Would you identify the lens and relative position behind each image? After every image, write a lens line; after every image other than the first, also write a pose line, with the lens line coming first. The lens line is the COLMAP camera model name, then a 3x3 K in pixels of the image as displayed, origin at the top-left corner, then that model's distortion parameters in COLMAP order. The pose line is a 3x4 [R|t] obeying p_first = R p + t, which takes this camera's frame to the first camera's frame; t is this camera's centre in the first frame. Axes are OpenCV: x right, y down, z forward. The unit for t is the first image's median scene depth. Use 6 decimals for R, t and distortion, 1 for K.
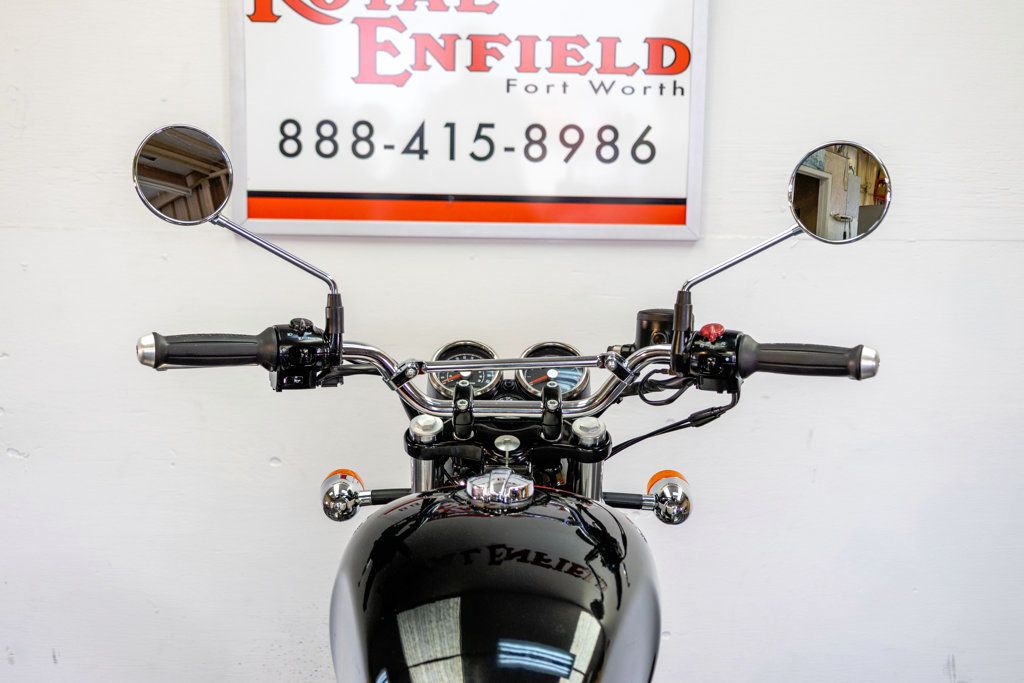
lens RADIAL K [[1494.4, 0, 512.0], [0, 1494.4, 341.5], [0, 0, 1]] dist [0.038429, -0.023930]
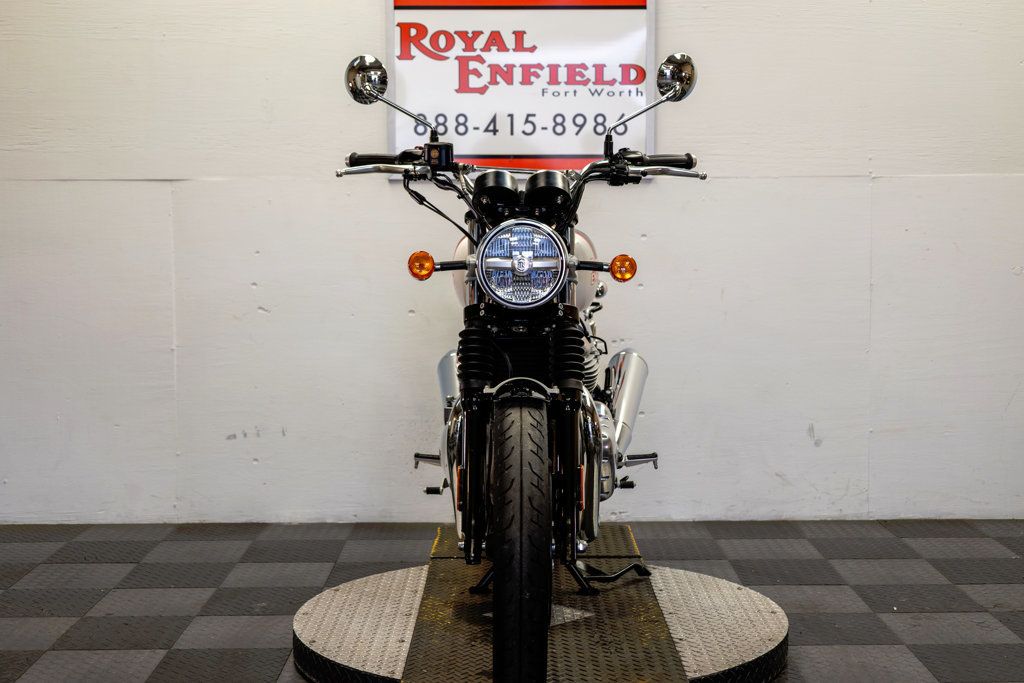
lens RADIAL K [[1494.4, 0, 512.0], [0, 1494.4, 341.5], [0, 0, 1]] dist [0.038429, -0.023930]
pose [[0.999748, -0.018633, -0.012535, -0.022579], [0.017601, 0.996802, -0.077949, 0.260080], [0.013948, 0.077709, 0.996879, -0.742866]]
